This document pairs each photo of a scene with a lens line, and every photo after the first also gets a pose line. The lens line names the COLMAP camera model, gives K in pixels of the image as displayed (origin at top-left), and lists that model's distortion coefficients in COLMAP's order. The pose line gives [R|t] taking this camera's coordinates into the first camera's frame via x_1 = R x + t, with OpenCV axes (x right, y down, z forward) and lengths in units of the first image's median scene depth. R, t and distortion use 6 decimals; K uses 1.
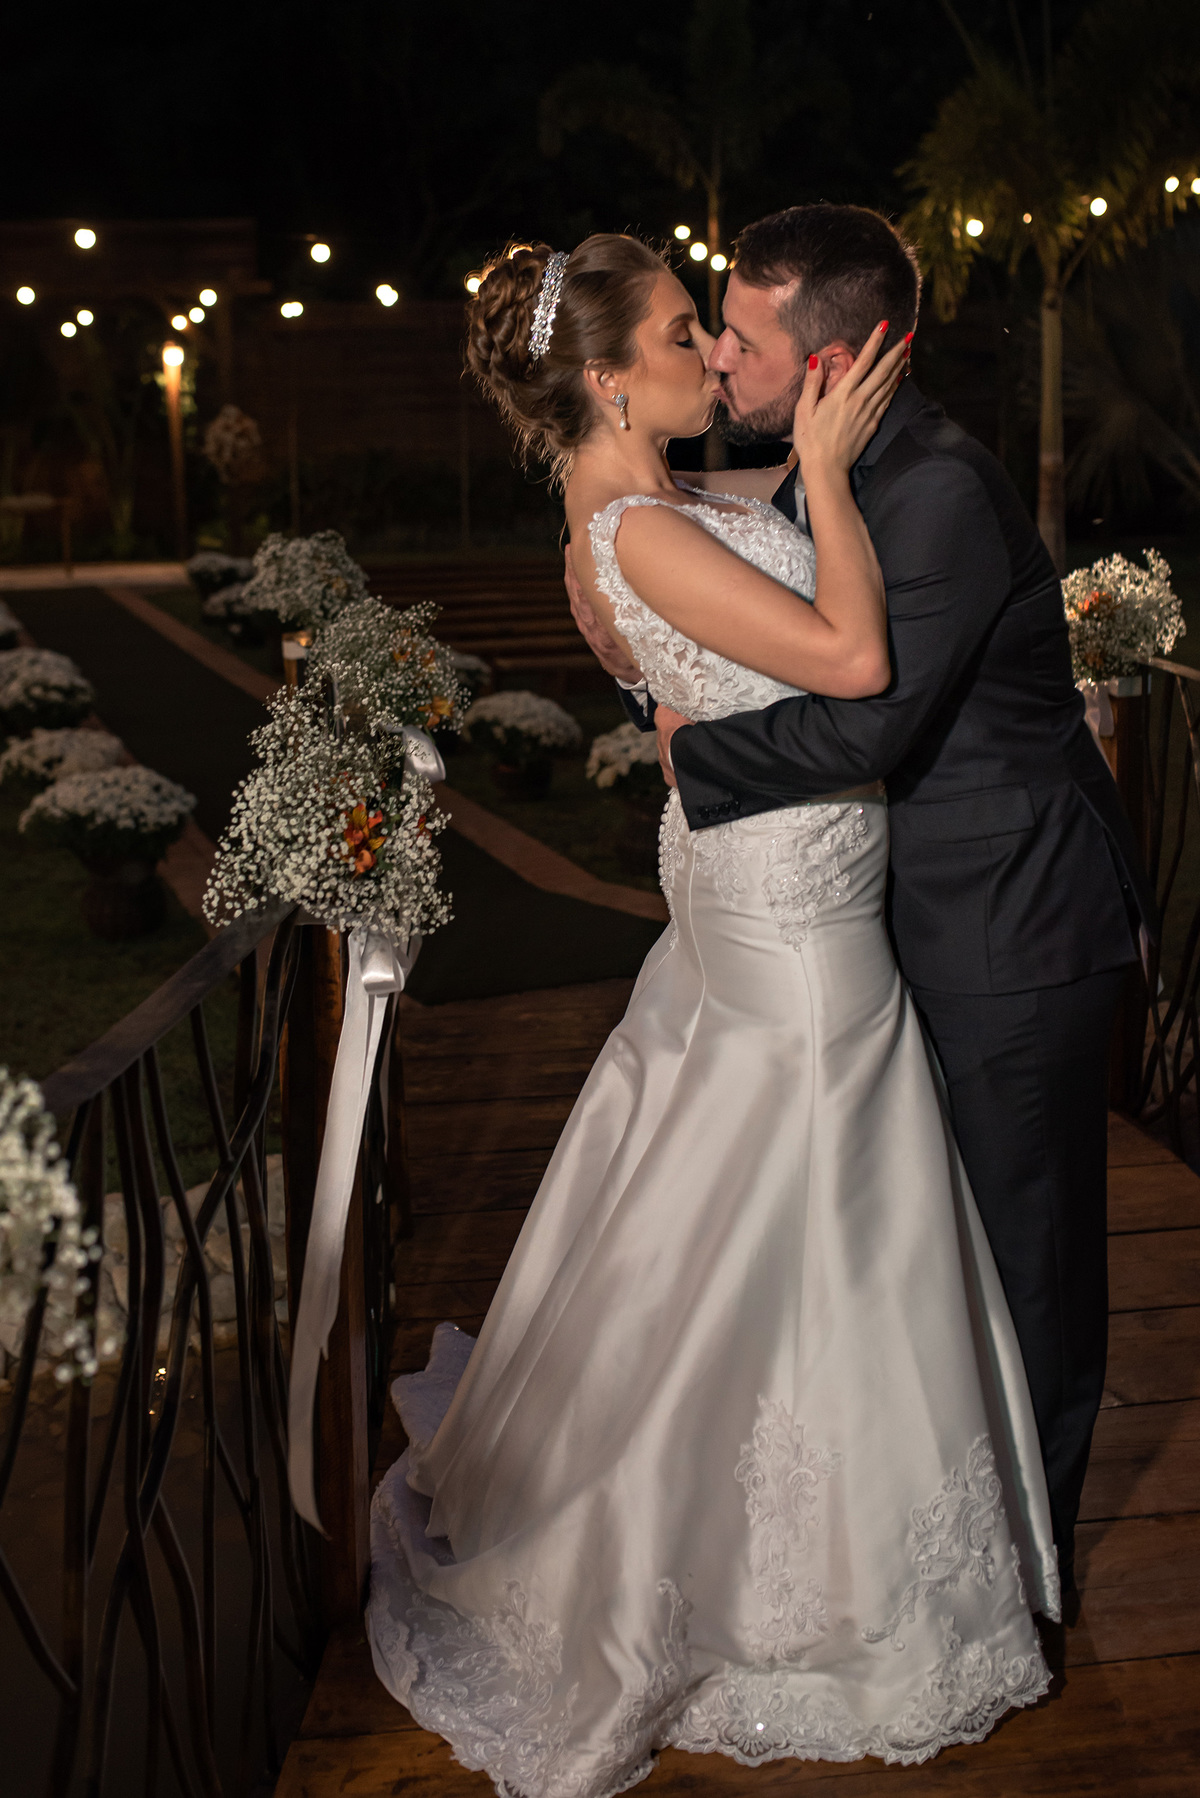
lens RADIAL K [[2647.9, 0, 628.0], [0, 2647.9, 897.9], [0, 0, 1]] dist [-0.015570, -0.074288]
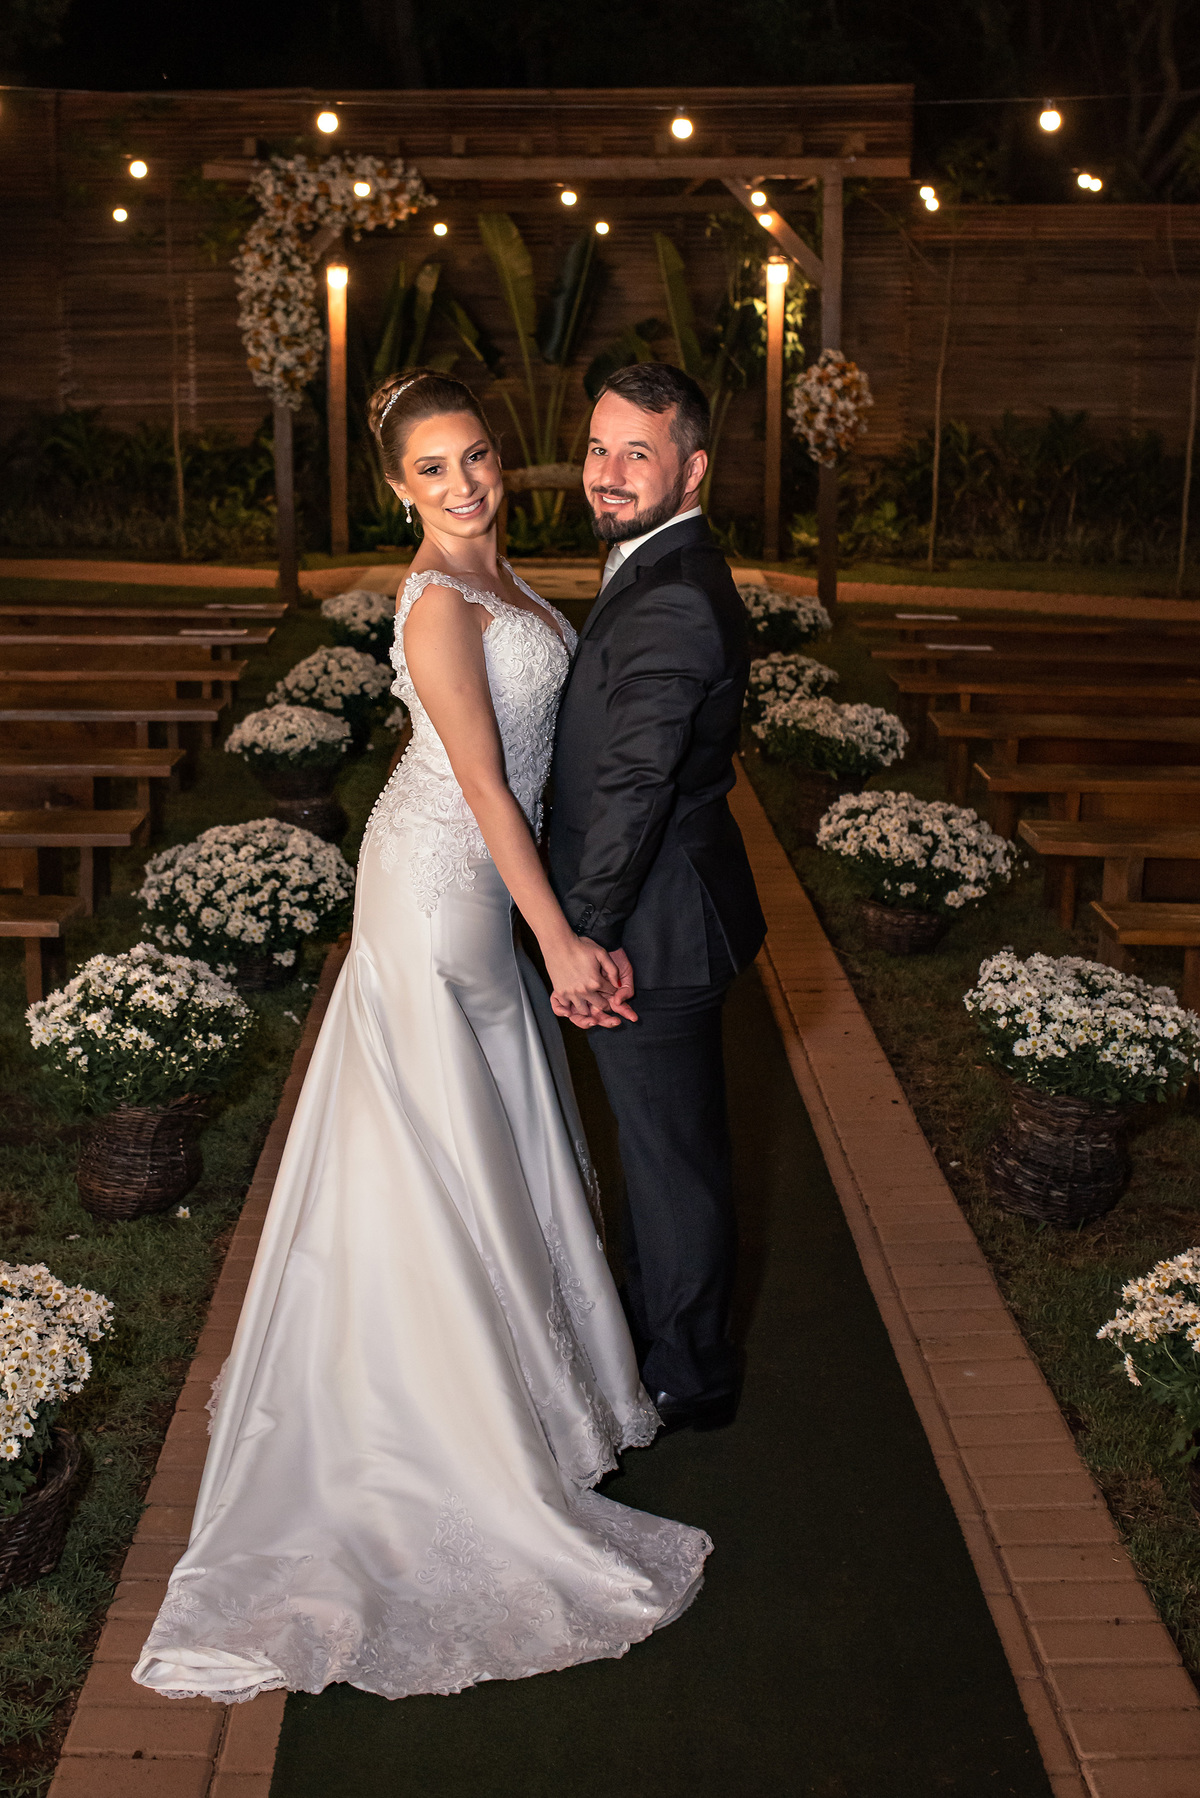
lens RADIAL K [[2647.9, 0, 628.0], [0, 2647.9, 897.9], [0, 0, 1]] dist [-0.015570, -0.074288]
pose [[0.958590, 0.085006, -0.271808, -0.006160], [-0.078295, 0.996299, 0.035460, -0.102066], [0.273816, -0.012711, 0.961698, 0.515936]]
